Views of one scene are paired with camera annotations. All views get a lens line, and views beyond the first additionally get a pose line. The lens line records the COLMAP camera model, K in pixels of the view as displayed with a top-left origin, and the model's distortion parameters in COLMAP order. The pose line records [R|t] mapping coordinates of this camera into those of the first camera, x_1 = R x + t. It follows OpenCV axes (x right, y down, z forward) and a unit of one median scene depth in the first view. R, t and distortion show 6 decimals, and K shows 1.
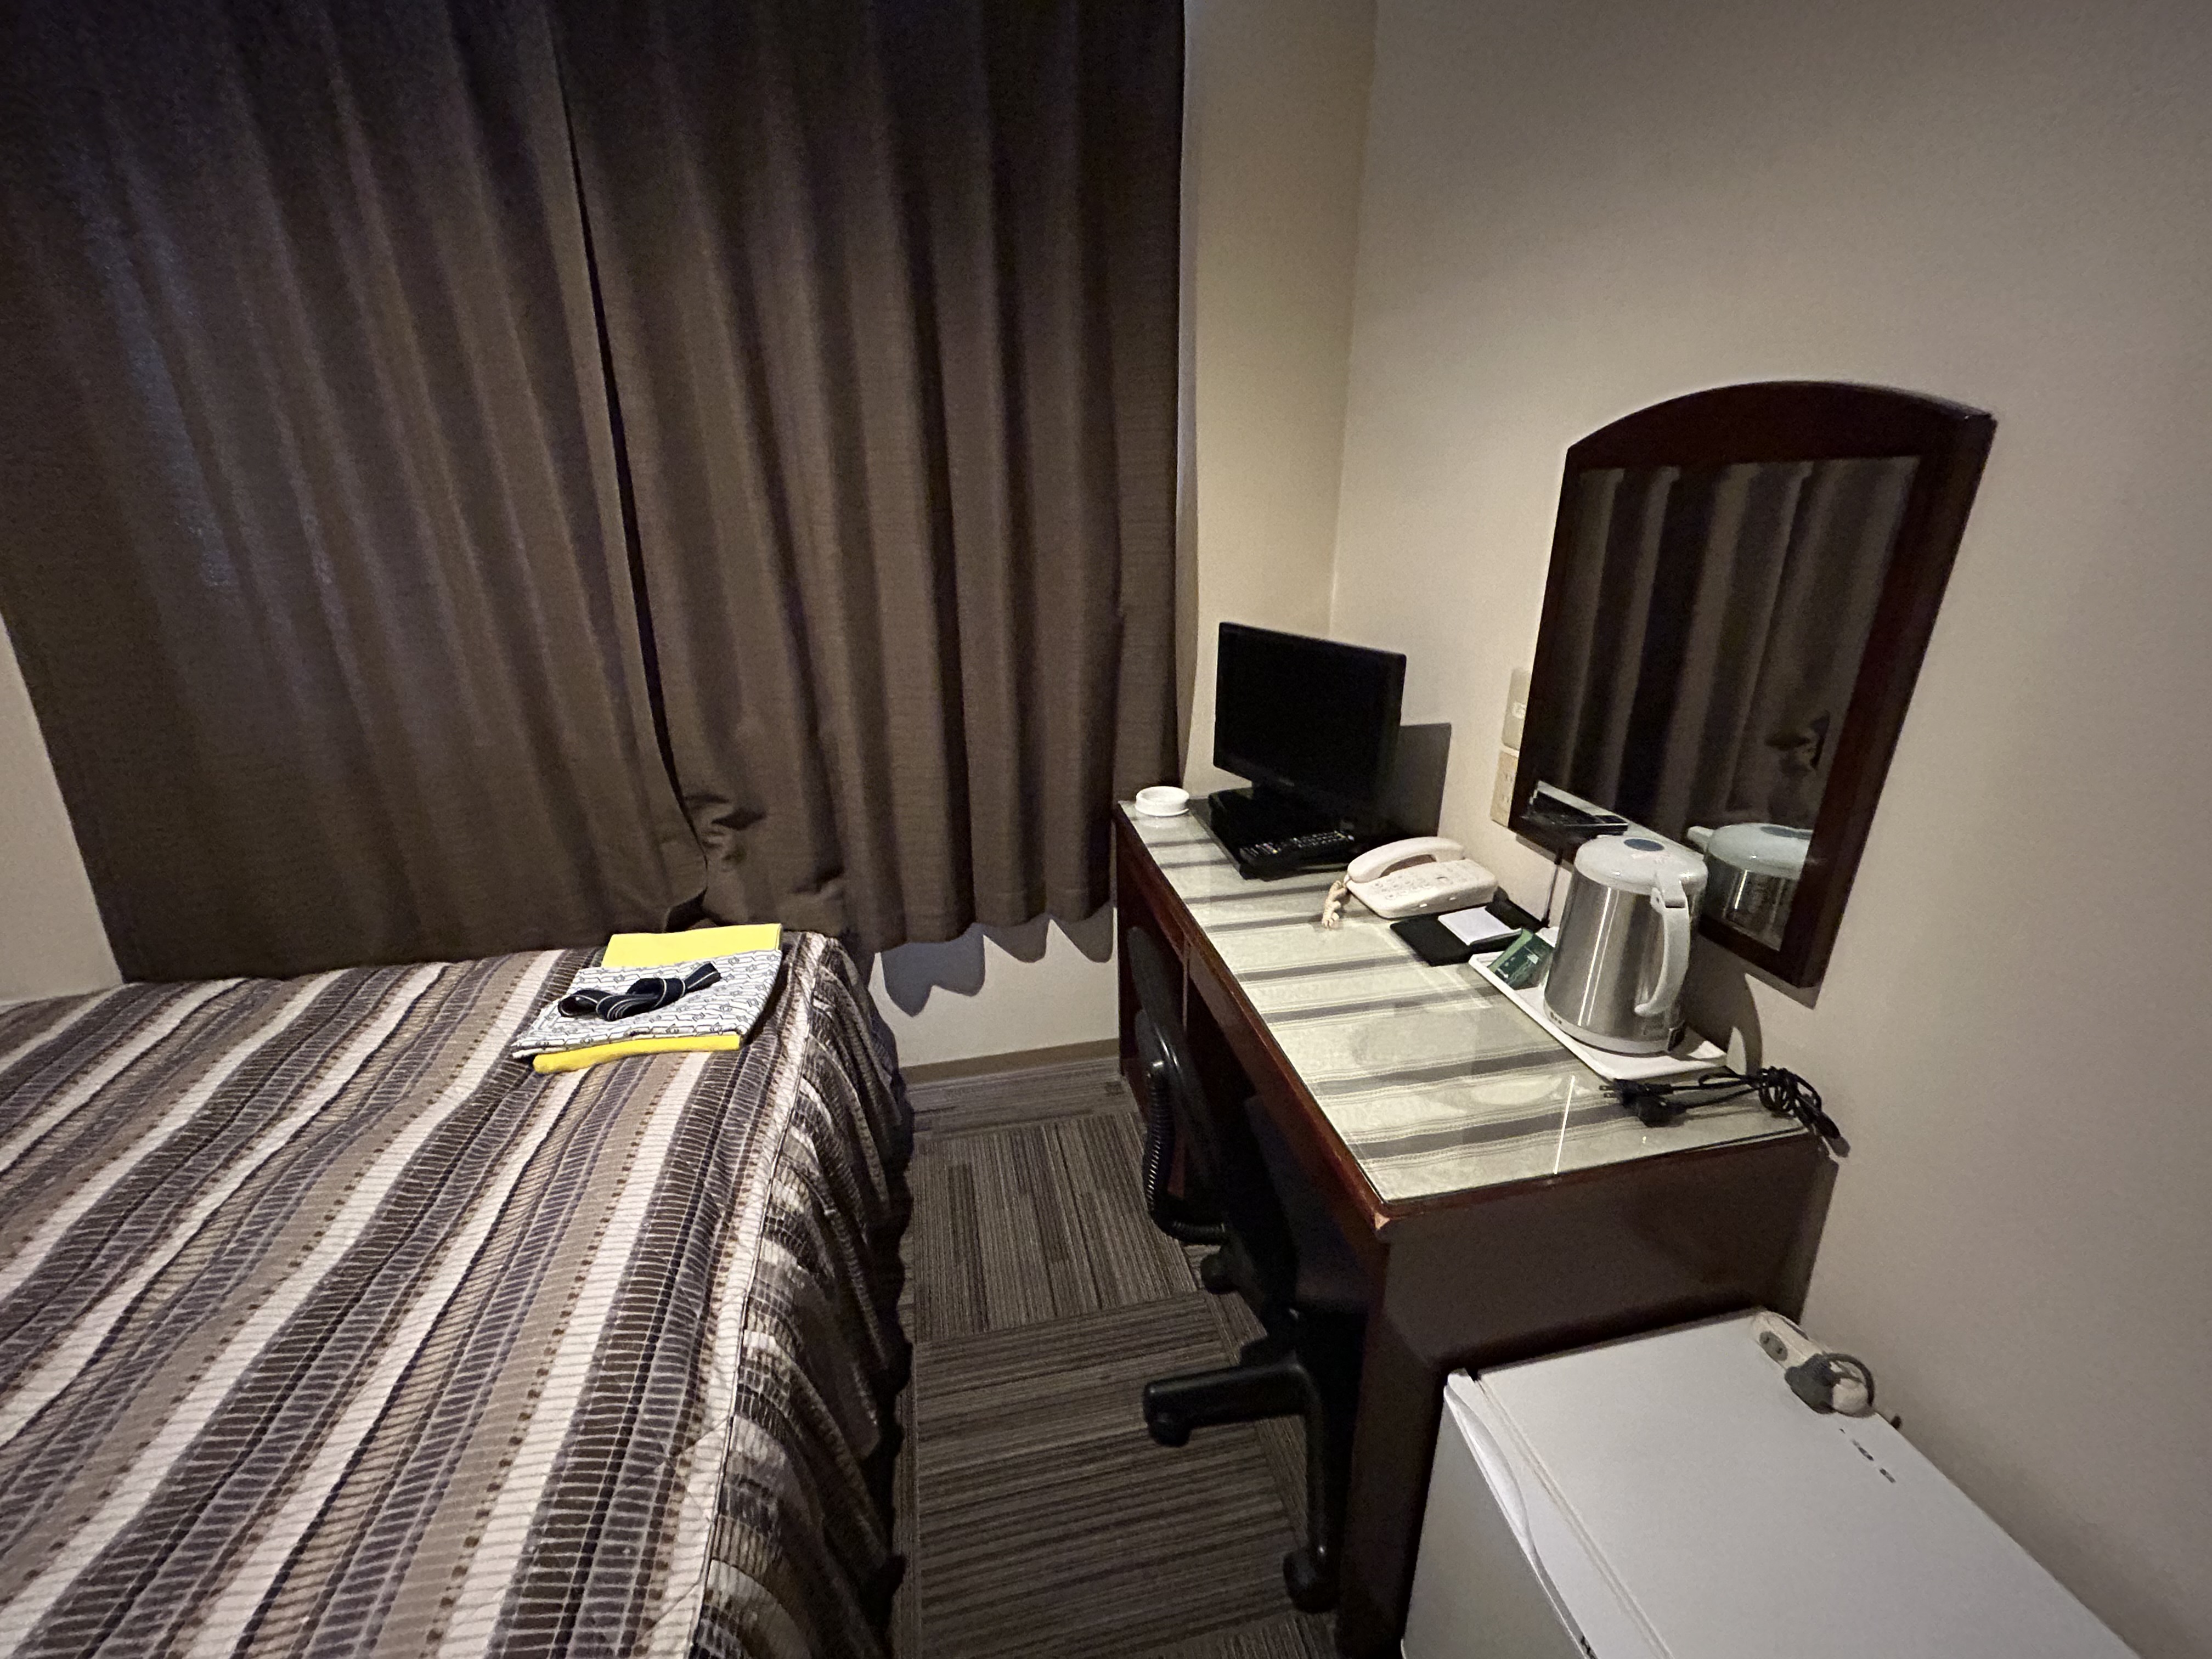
lens RADIAL K [[892.5, 0, 1104.8], [0, 892.5, 843.6], [0, 0, 1]] dist [0.004192, 0.000290]
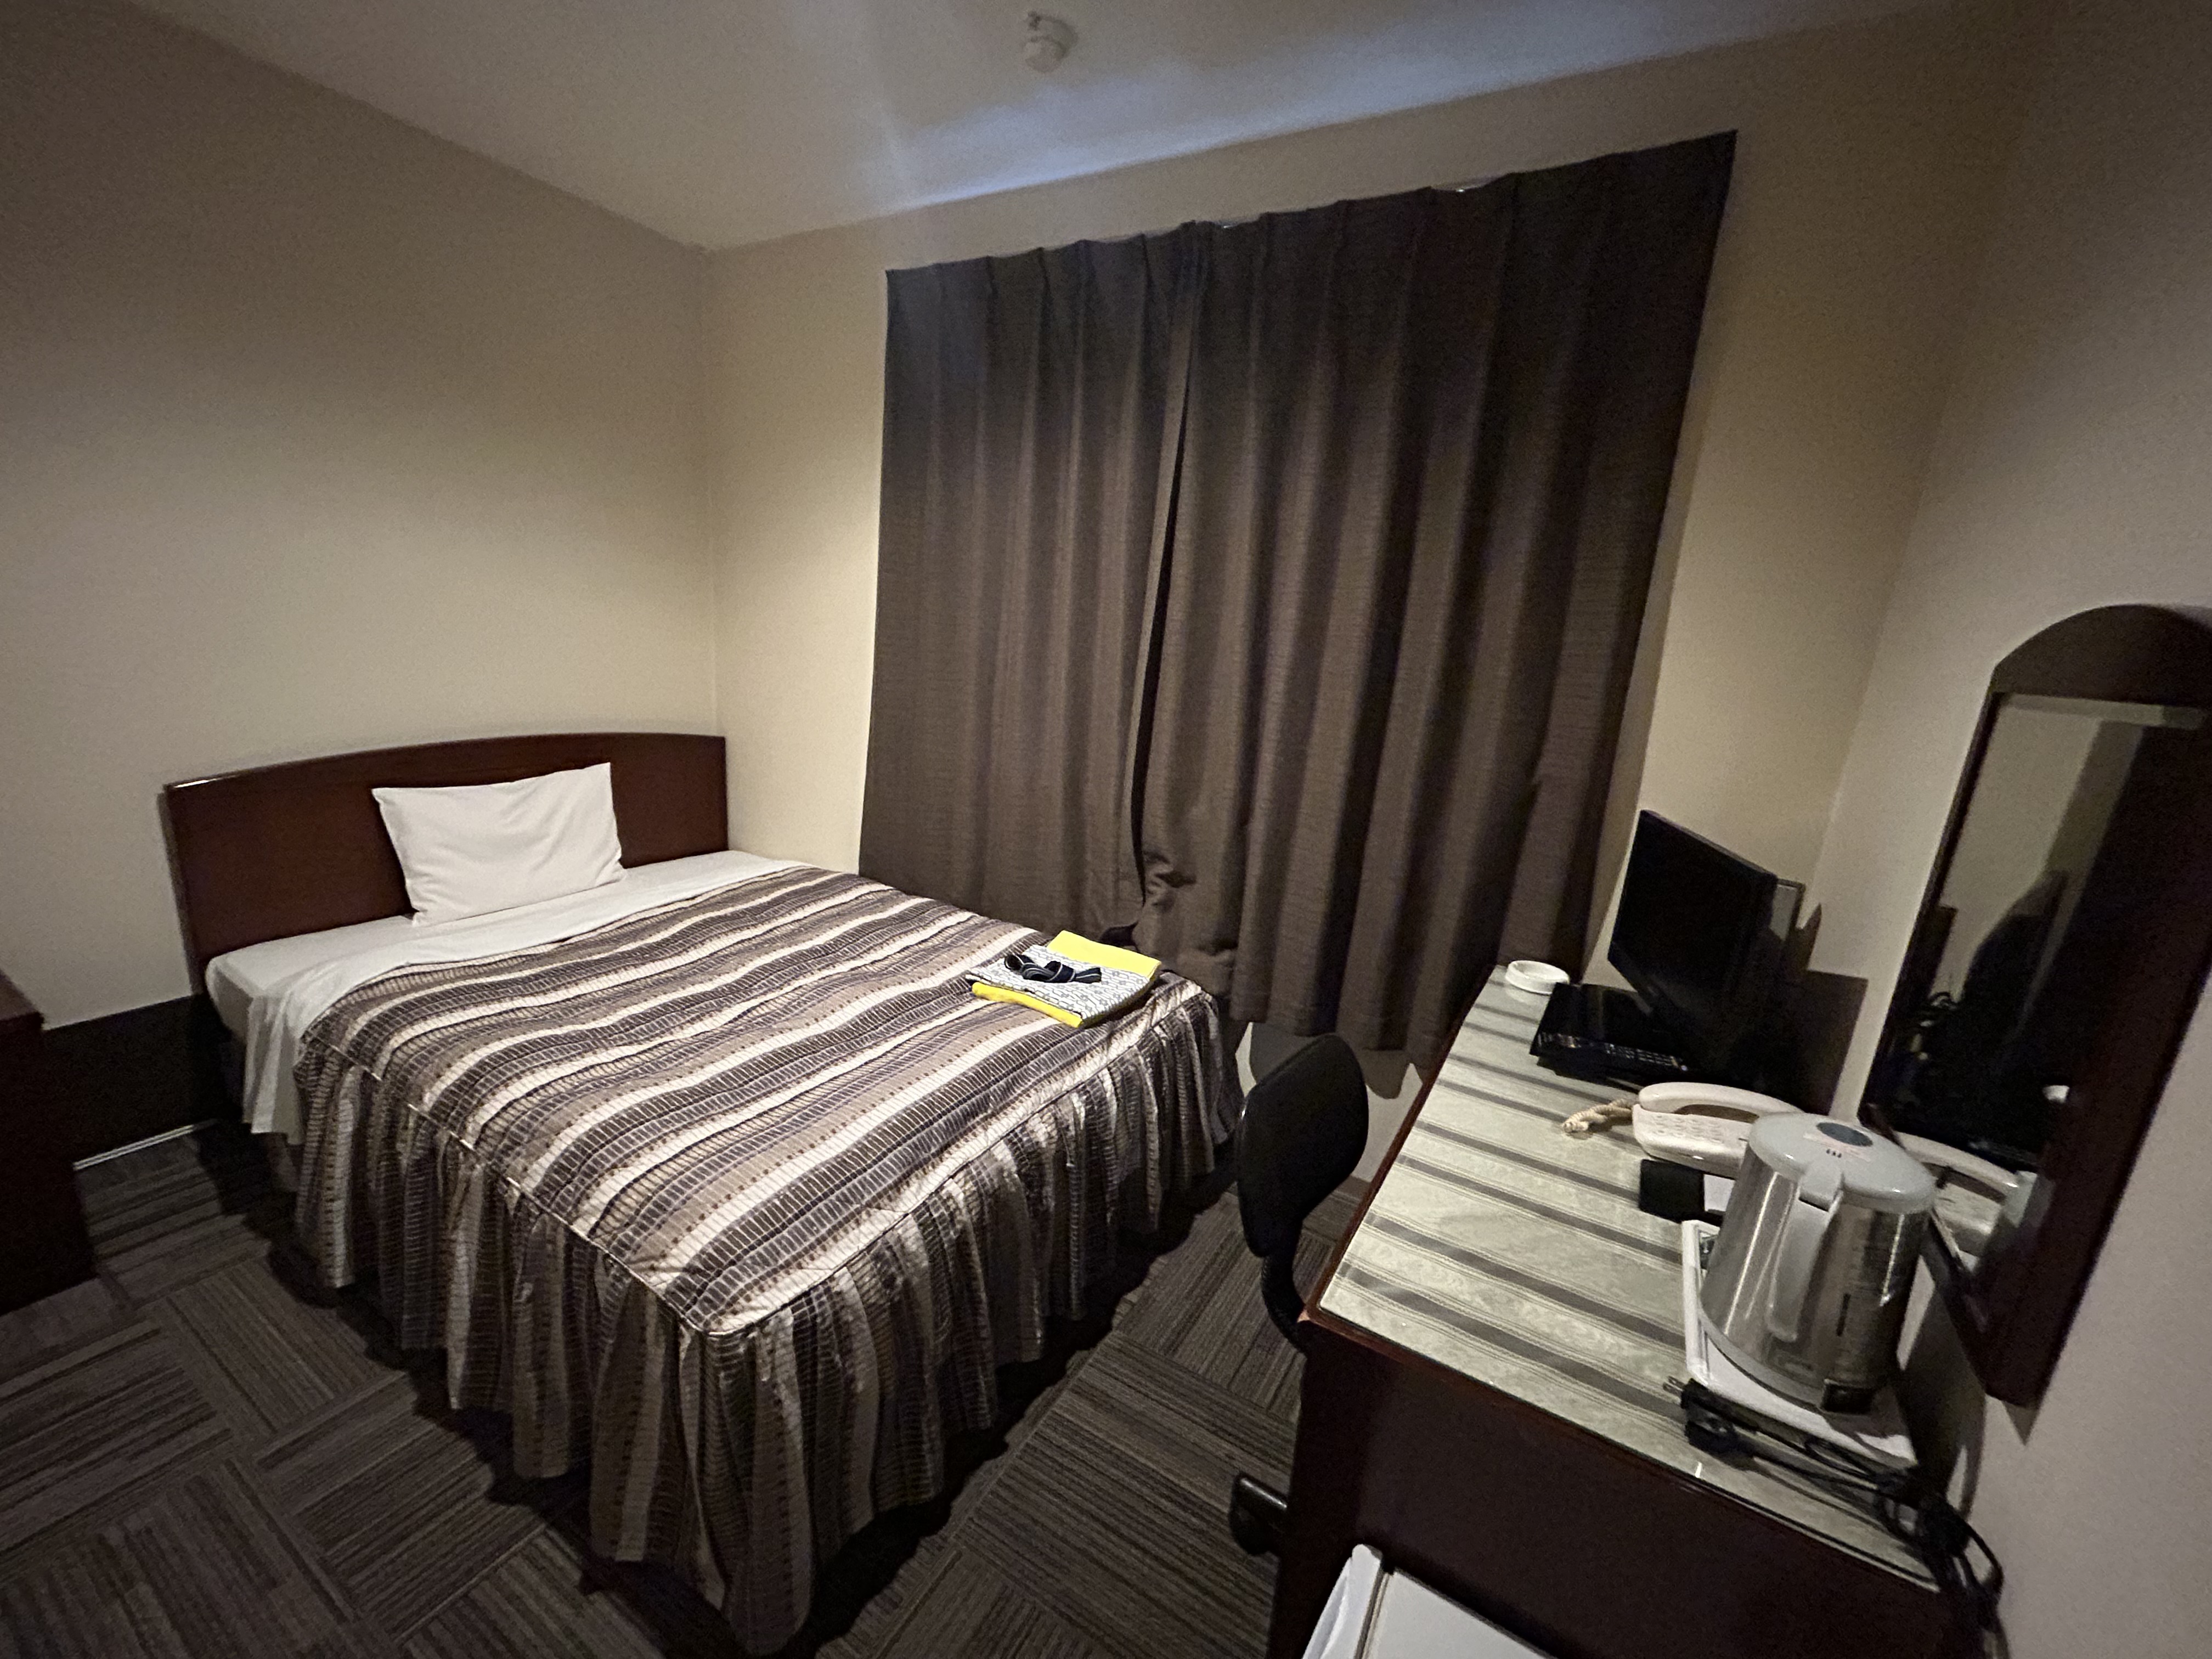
lens RADIAL K [[892.5, 0, 1118.0], [0, 892.5, 823.5], [0, 0, 1]] dist [0.004192, 0.000290]
pose [[0.740229, 0.216142, -0.636666, 0.438517], [-0.321325, 0.945507, -0.052604, -0.011192], [0.590602, 0.243516, 0.769344, -0.075574]]
